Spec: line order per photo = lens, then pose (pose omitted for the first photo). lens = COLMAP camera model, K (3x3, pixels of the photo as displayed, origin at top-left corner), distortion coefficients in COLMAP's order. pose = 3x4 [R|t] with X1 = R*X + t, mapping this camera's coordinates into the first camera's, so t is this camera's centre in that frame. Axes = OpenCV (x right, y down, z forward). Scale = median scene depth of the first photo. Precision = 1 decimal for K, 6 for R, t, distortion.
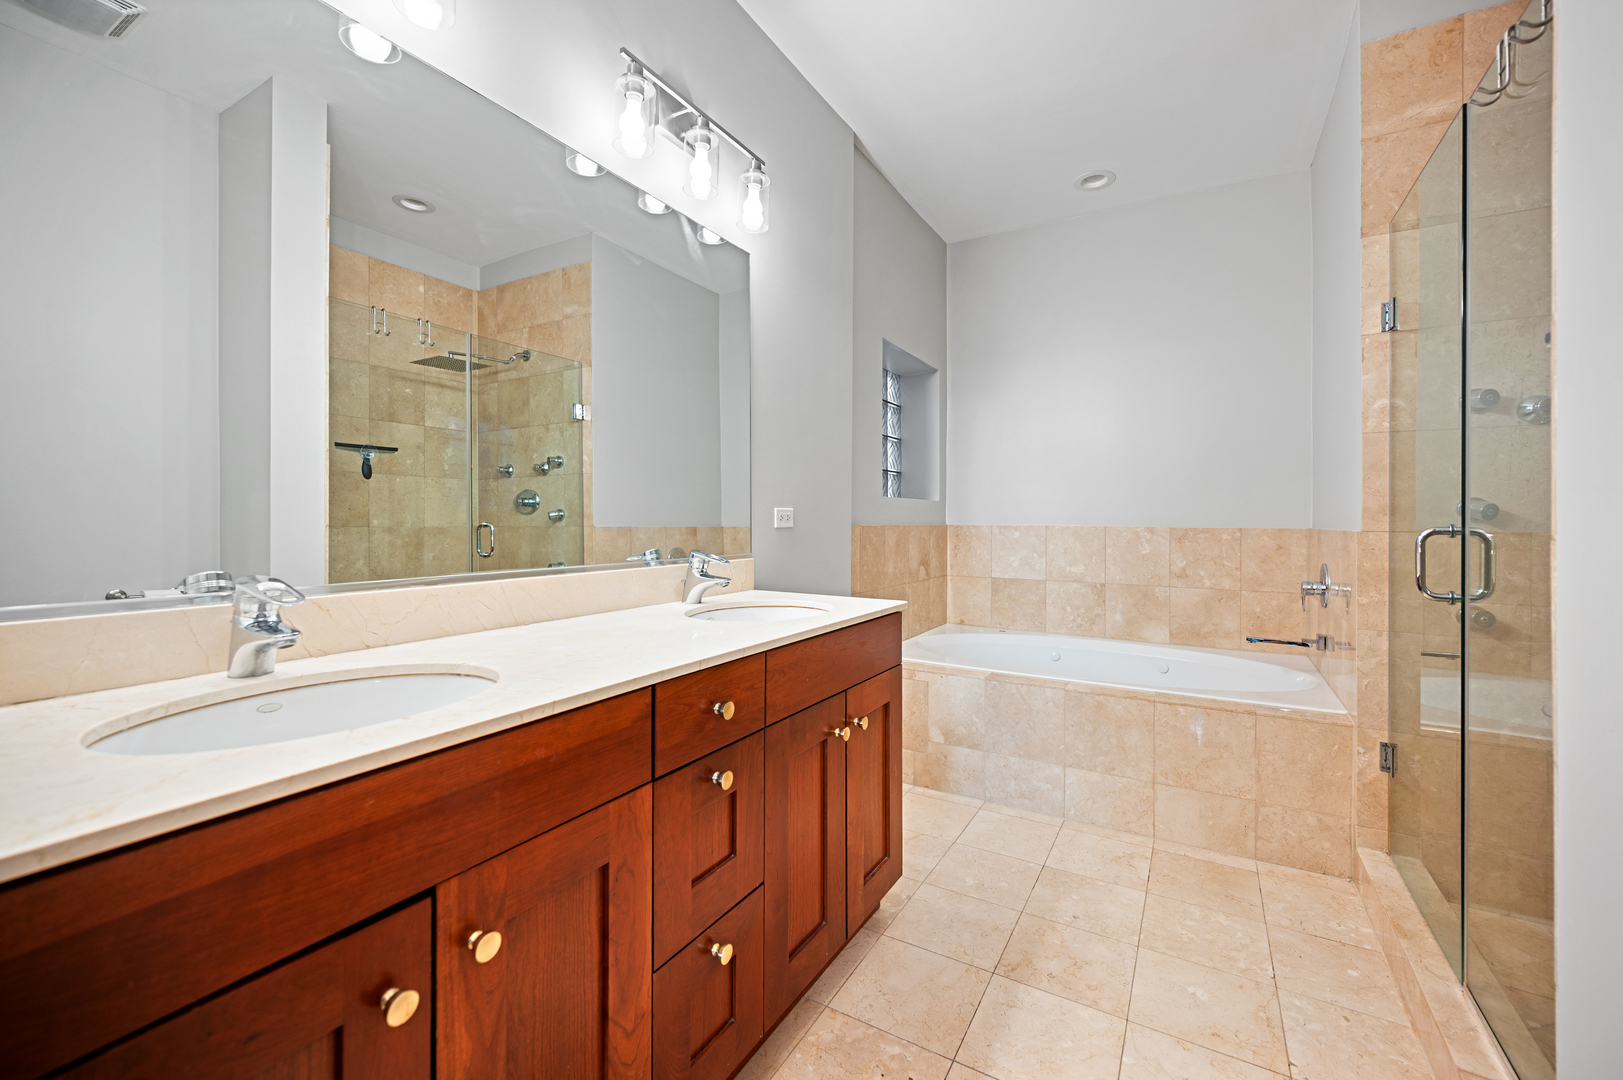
lens RADIAL K [[651.3, 0, 814.0], [0, 651.3, 522.3], [0, 0, 1]] dist [-0.001229, -0.000479]
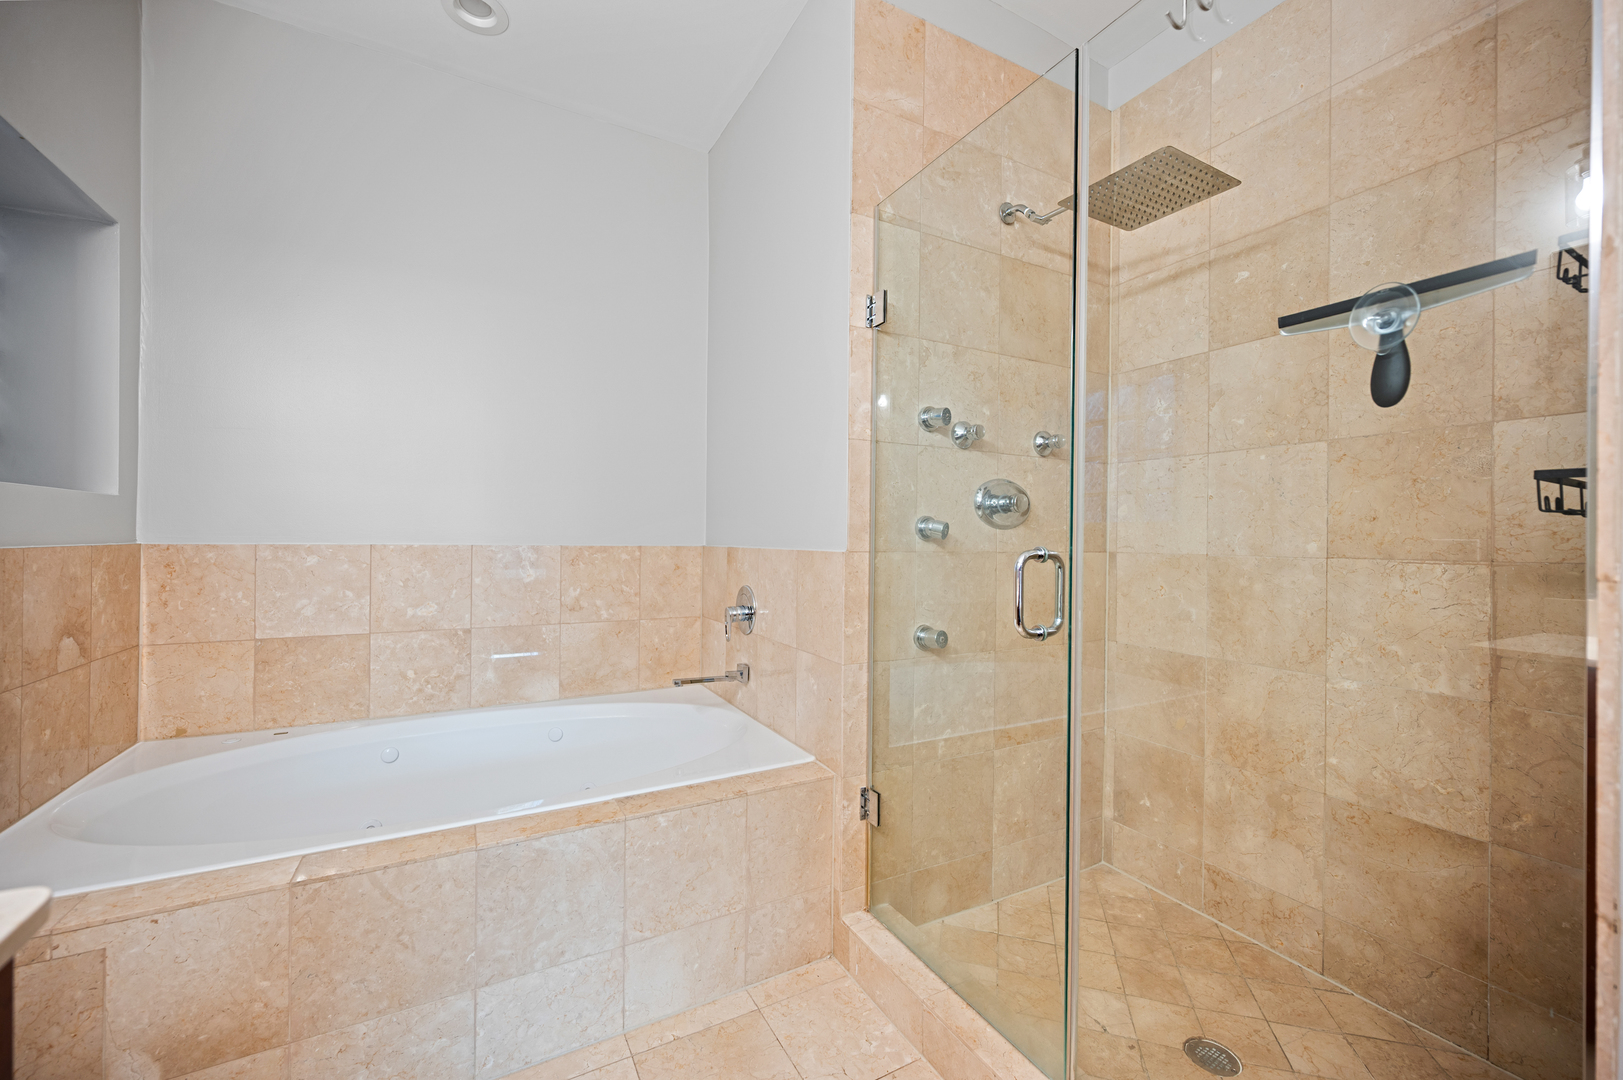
lens RADIAL K [[651.3, 0, 823.2], [0, 651.3, 535.2], [0, 0, 1]] dist [-0.001229, -0.000479]
pose [[0.501717, 0.001327, 0.865031, 0.057895], [-0.002324, 0.999997, -0.000187, -0.006519], [-0.865029, -0.001917, 0.501718, 0.467355]]
